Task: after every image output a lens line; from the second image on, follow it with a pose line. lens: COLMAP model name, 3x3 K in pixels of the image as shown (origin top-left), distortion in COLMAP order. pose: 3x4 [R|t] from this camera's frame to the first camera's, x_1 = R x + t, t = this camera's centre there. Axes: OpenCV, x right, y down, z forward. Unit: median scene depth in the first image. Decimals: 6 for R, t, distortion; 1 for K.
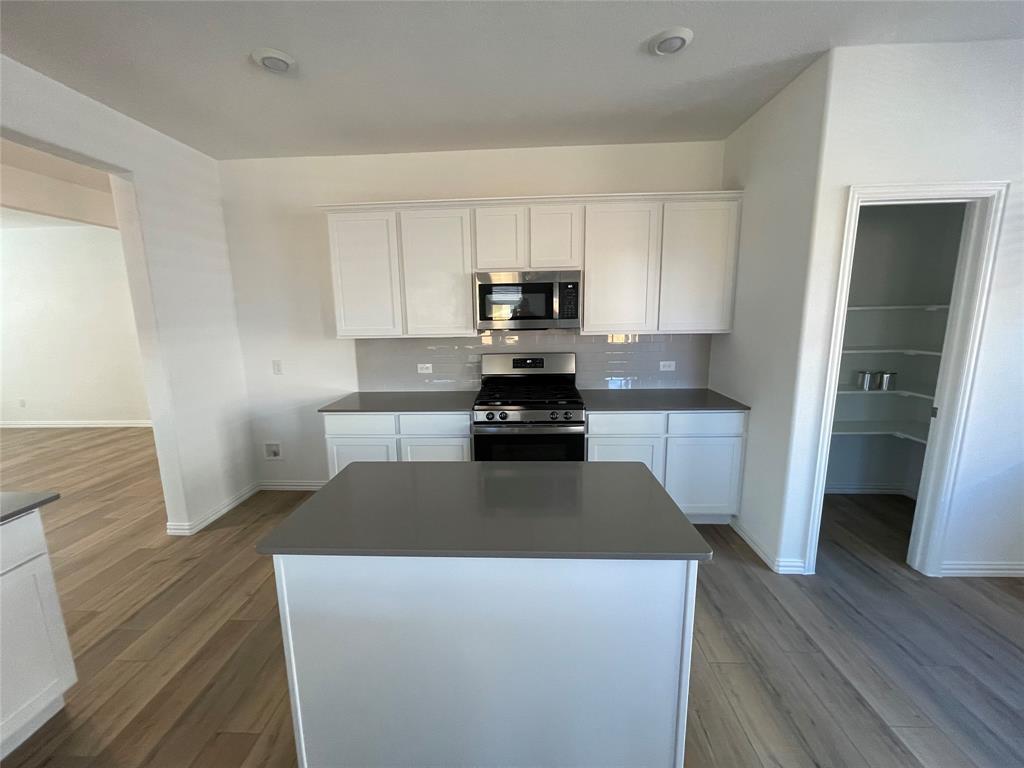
lens RADIAL K [[415.1, 0, 505.0], [0, 415.1, 385.6], [0, 0, 1]] dist [-0.001762, 0.000550]
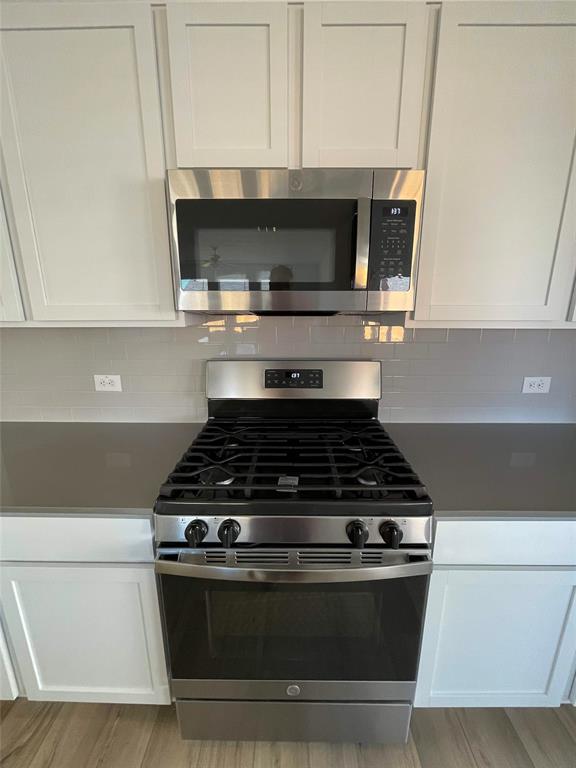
lens RADIAL K [[311.3, 0, 288.0], [0, 311.3, 378.6], [0, 0, 1]] dist [-0.001762, 0.000550]
pose [[0.999059, 0.011050, 0.041943, 0.035229], [-0.012969, 0.998869, 0.045750, -0.080462], [-0.041390, -0.046251, 0.998072, 0.663029]]
